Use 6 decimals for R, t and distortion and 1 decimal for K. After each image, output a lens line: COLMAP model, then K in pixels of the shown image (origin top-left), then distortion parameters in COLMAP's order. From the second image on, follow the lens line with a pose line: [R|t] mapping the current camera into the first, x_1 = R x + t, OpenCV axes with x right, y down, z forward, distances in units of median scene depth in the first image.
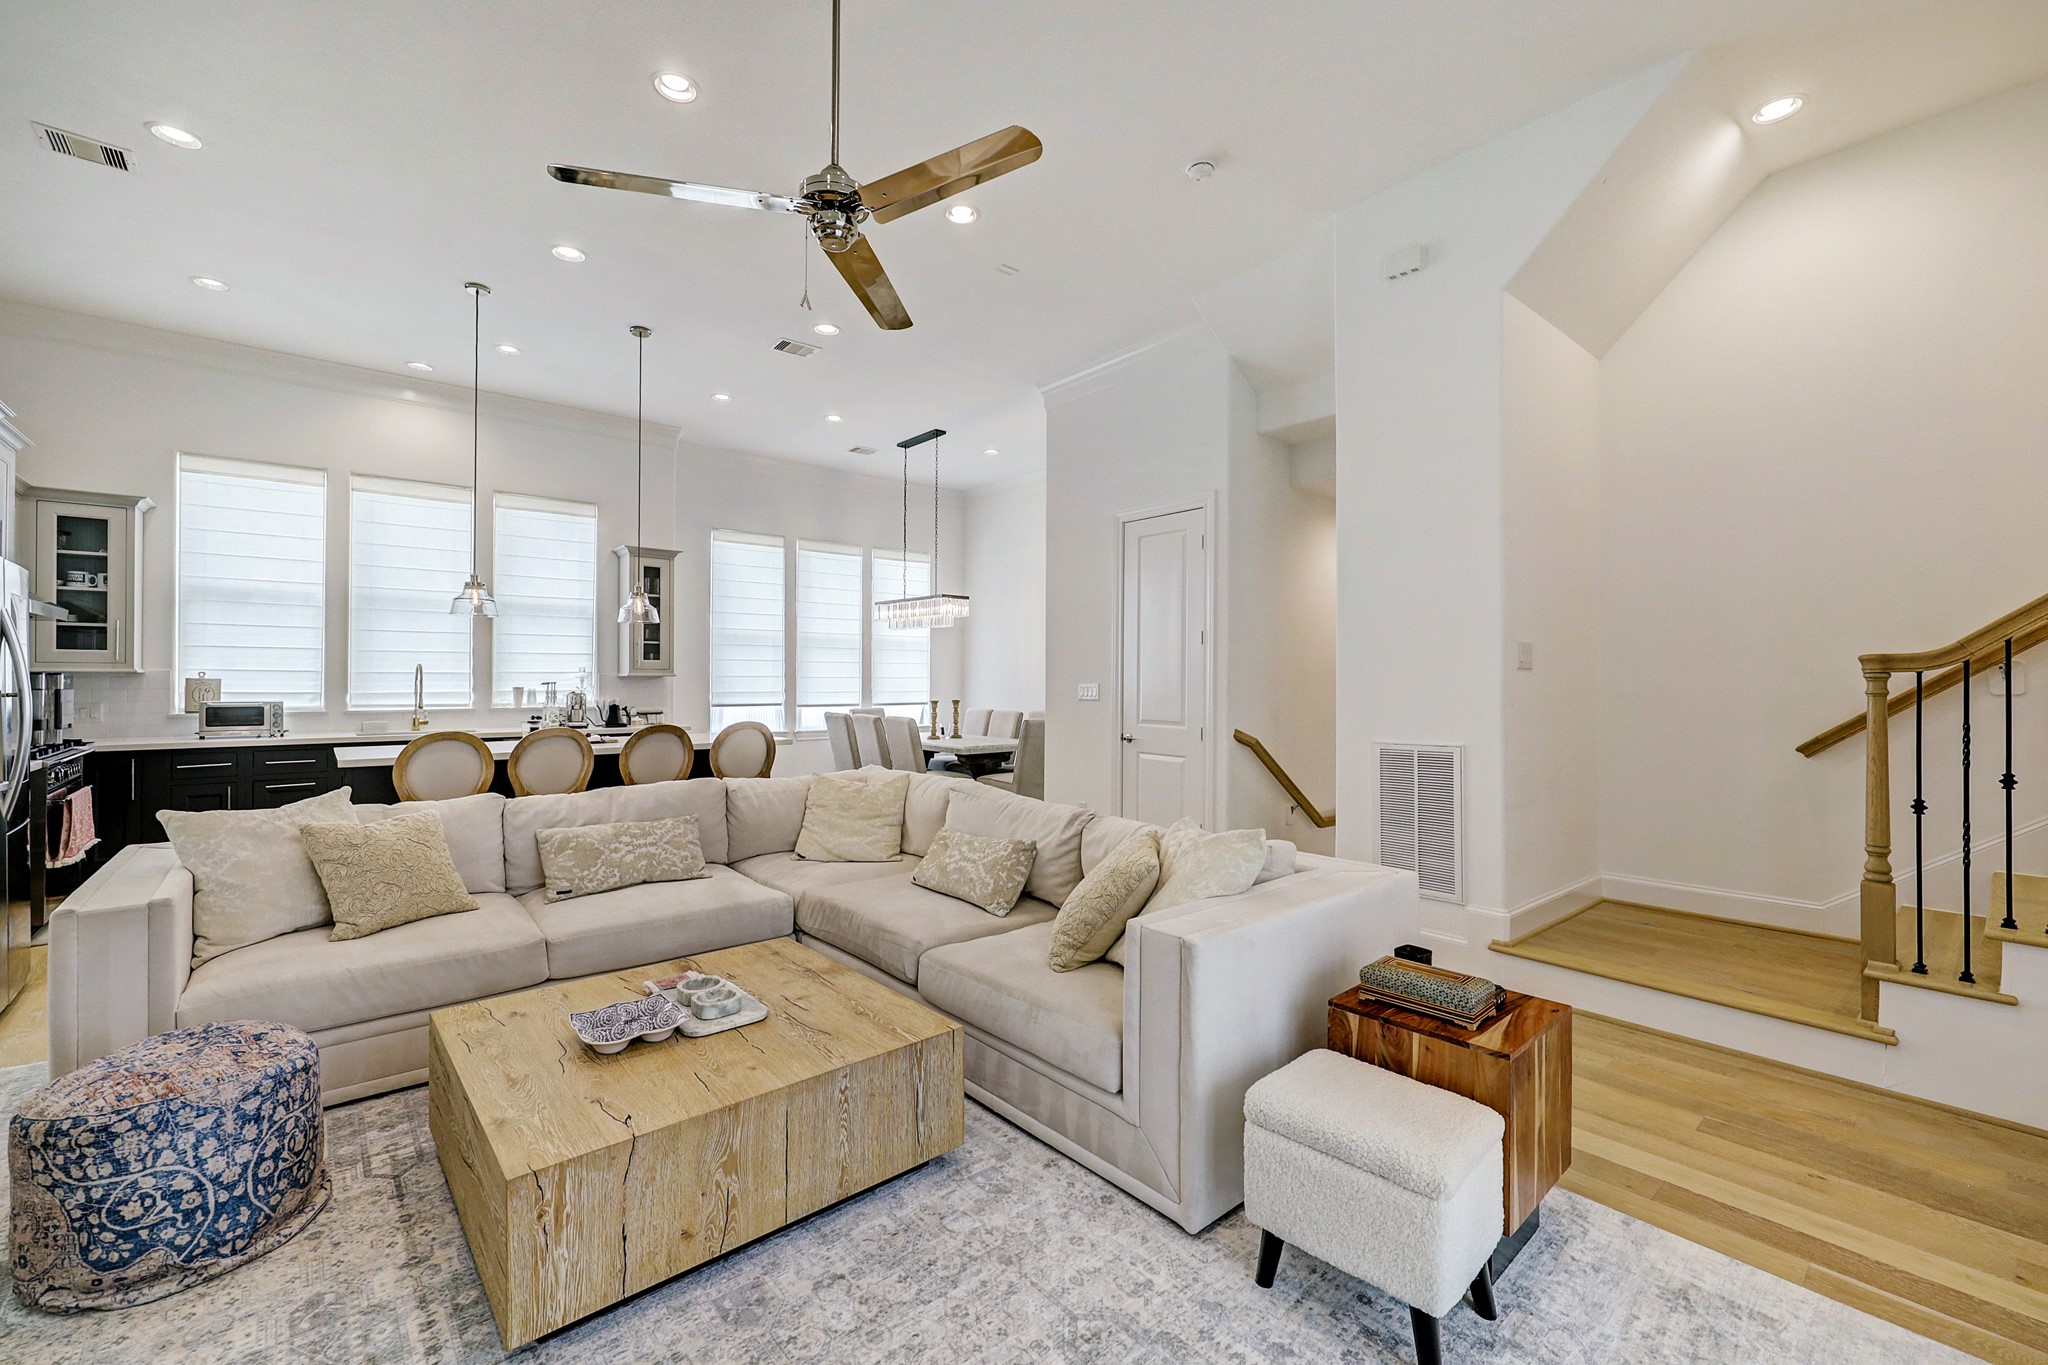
lens RADIAL K [[857.9, 0, 1035.4], [0, 857.9, 676.1], [0, 0, 1]] dist [-0.001038, -0.000165]
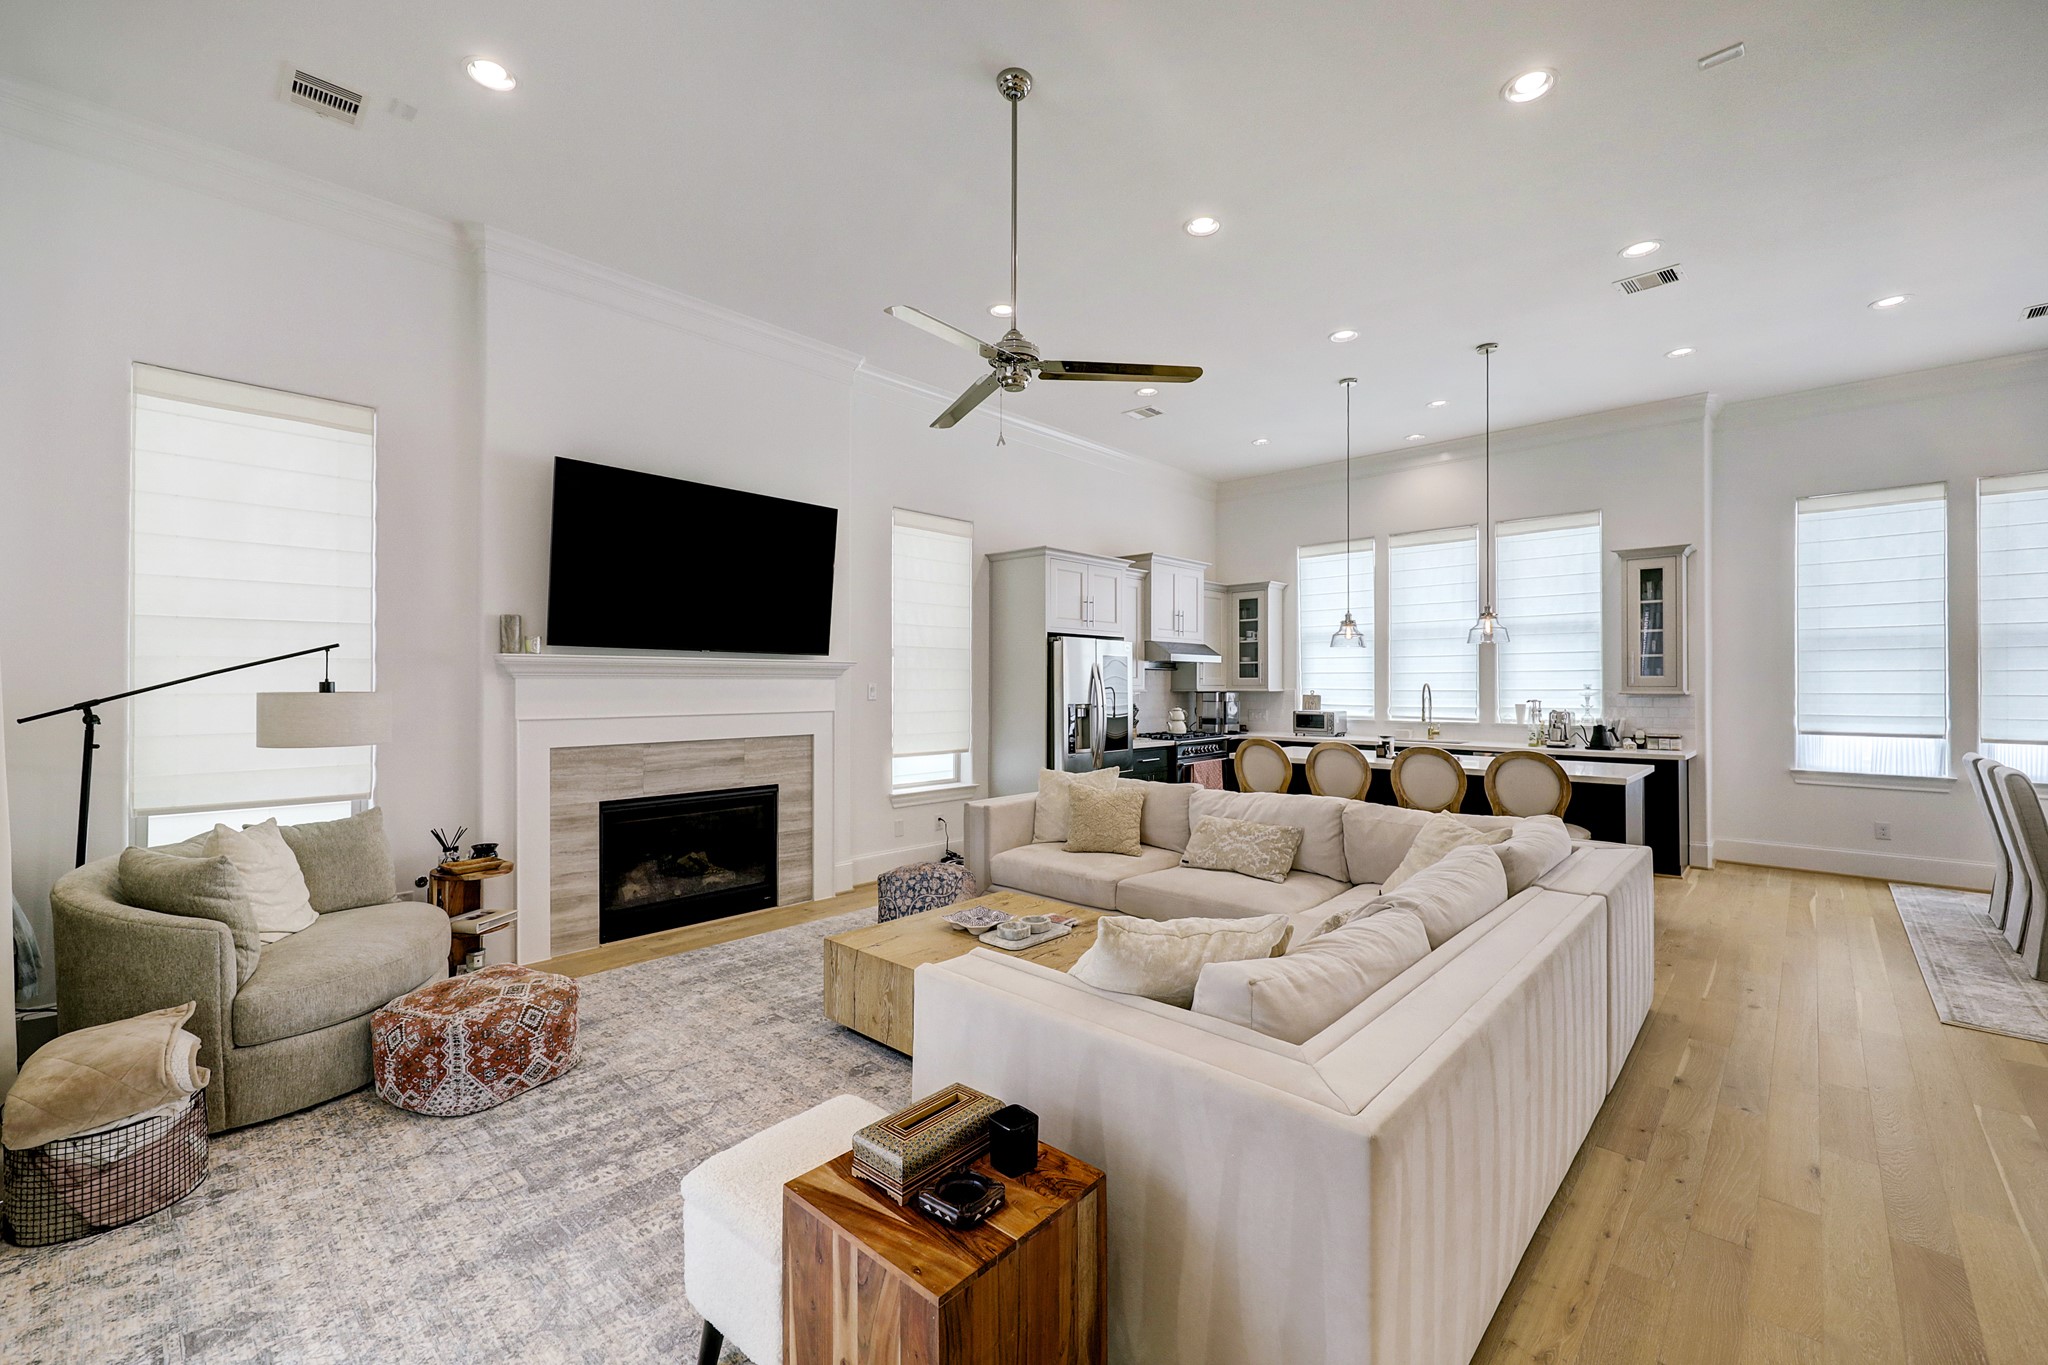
lens RADIAL K [[841.5, 0, 1019.2], [0, 841.5, 679.1], [0, 0, 1]] dist [0.008888, -0.000335]
pose [[0.104410, -0.010606, -0.994478, 0.415987], [0.005313, 0.999935, -0.010107, -0.012443], [0.994520, -0.004229, 0.104459, 0.336255]]
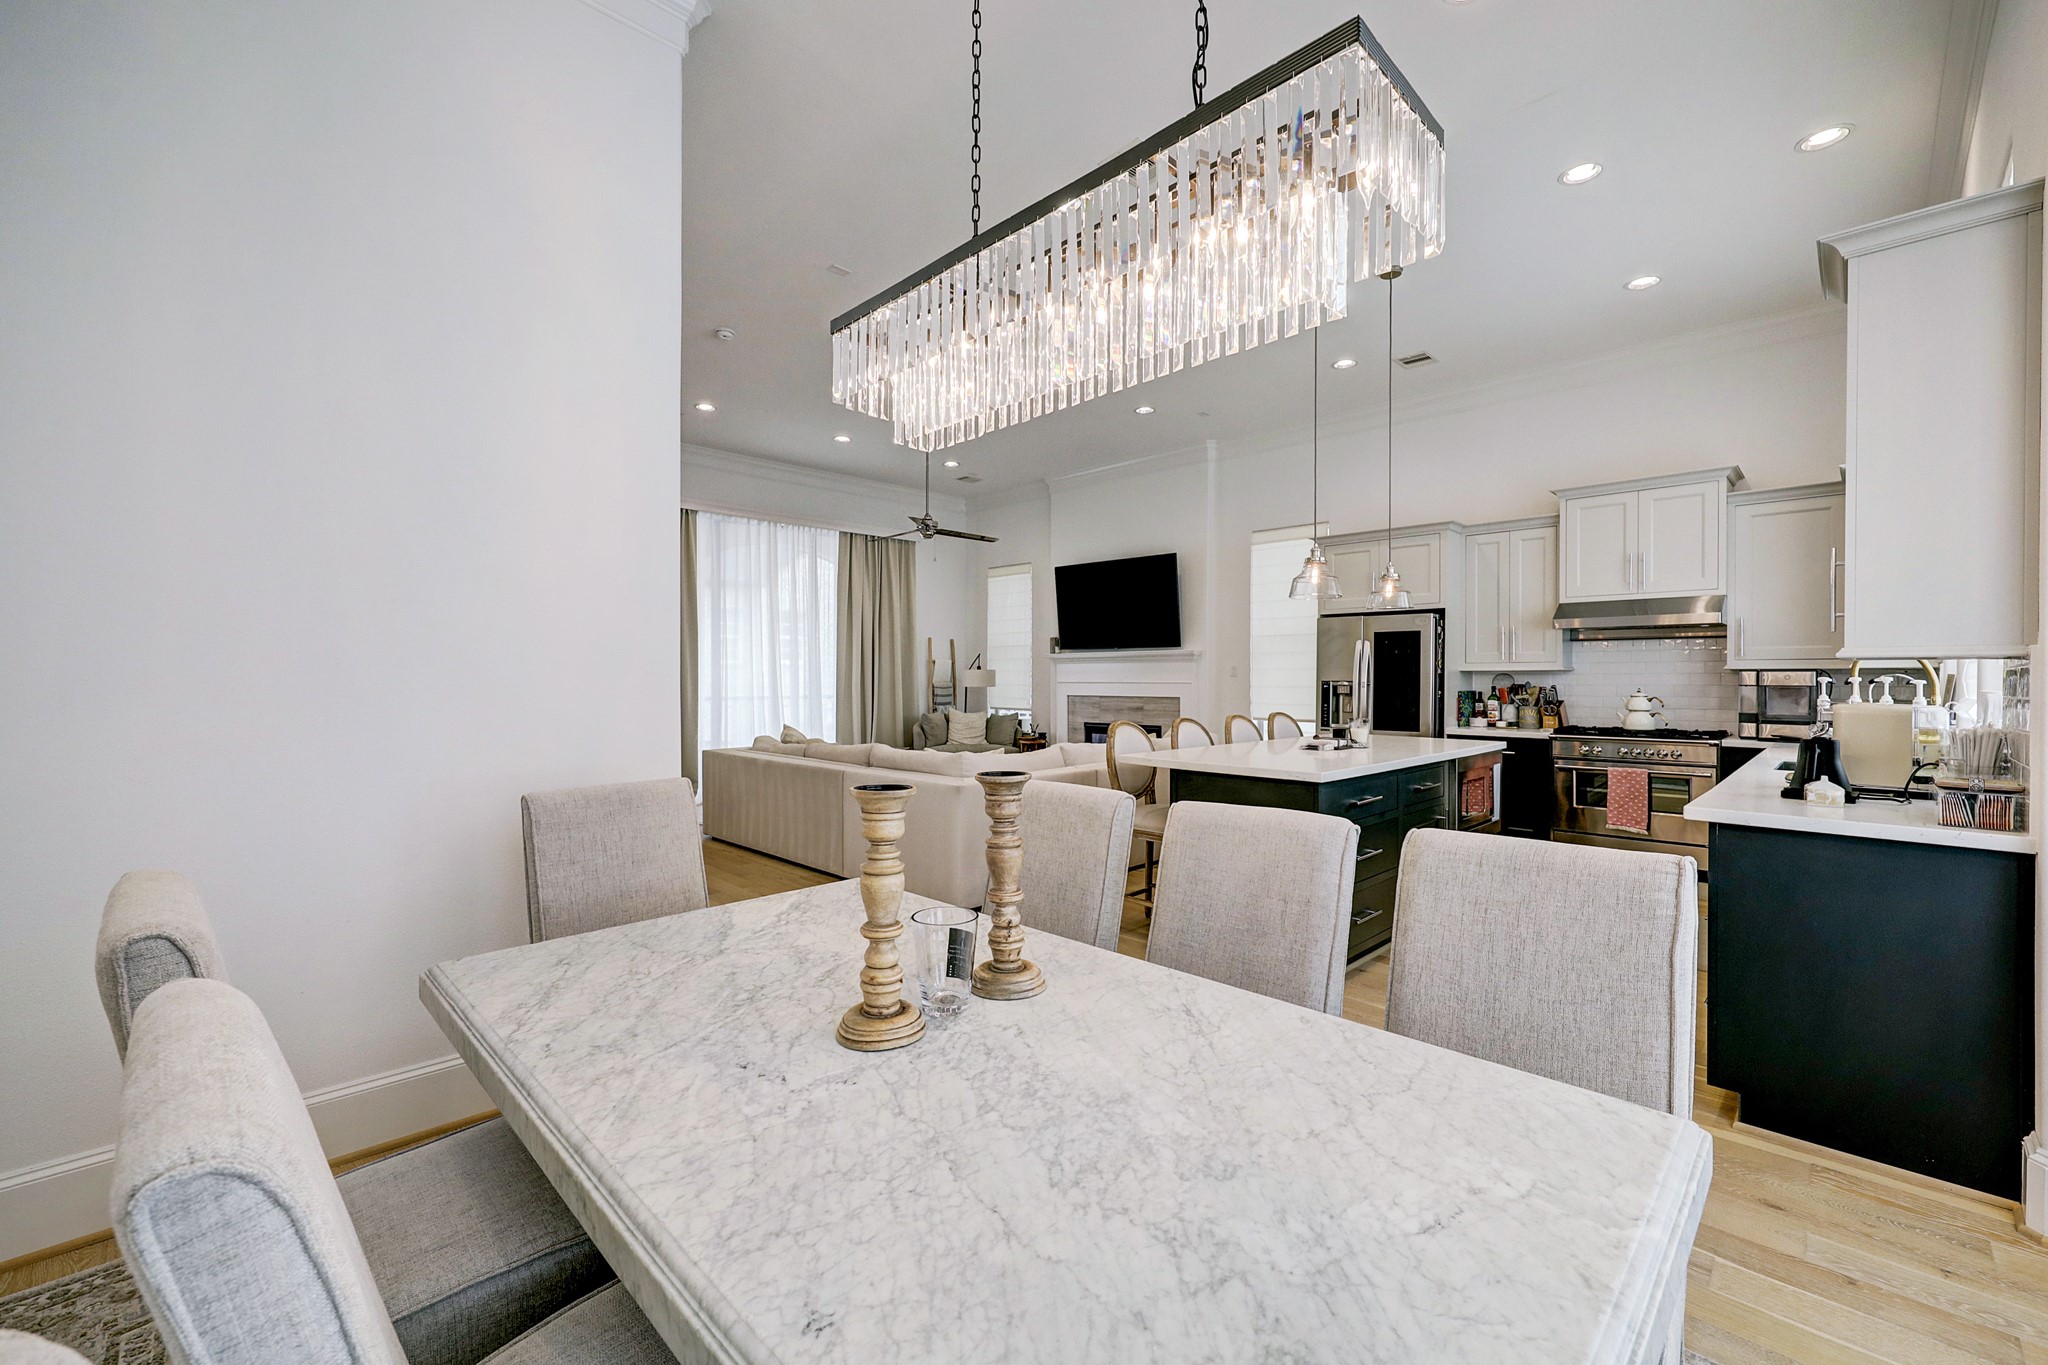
lens RADIAL K [[825.3, 0, 1024.4], [0, 825.3, 679.3], [0, 0, 1]] dist [-0.000663, 0.000301]
pose [[-0.996816, -0.003709, -0.079647, -0.135293], [-0.003502, 0.999990, -0.002732, 0.011140], [0.079656, -0.002444, -0.996819, 1.587683]]
